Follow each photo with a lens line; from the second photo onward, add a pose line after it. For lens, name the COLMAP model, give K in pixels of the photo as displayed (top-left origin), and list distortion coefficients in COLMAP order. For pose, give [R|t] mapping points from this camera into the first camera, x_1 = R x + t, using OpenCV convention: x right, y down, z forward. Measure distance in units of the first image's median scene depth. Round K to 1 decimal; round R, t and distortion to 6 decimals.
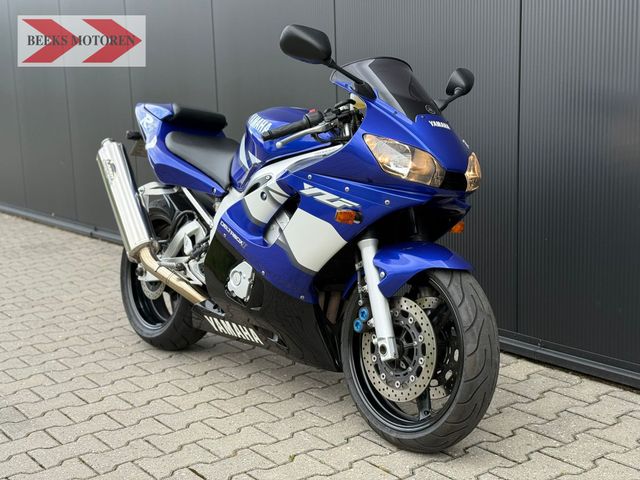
lens RADIAL K [[892.0, 0, 320.0], [0, 892.0, 240.0], [0, 0, 1]] dist [0.092401, -0.011333]
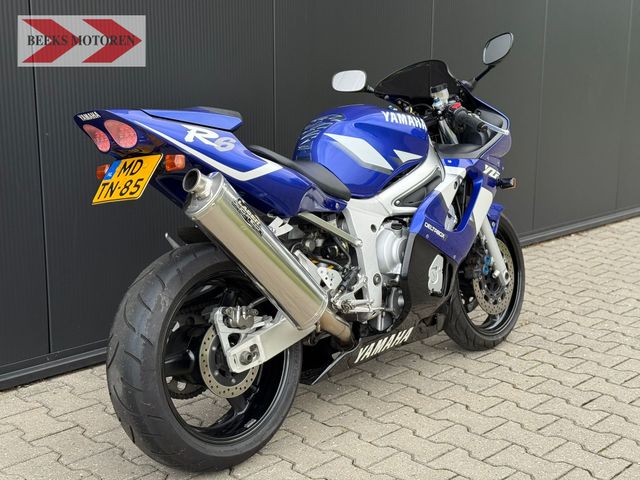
lens RADIAL K [[892.0, 0, 320.0], [0, 892.0, 240.0], [0, 0, 1]] dist [0.092401, -0.011333]
pose [[-0.170227, -0.167024, 0.971147, -1.004005], [0.160855, 0.967602, 0.194610, -0.203444], [-0.972188, 0.189342, -0.137845, 1.213955]]
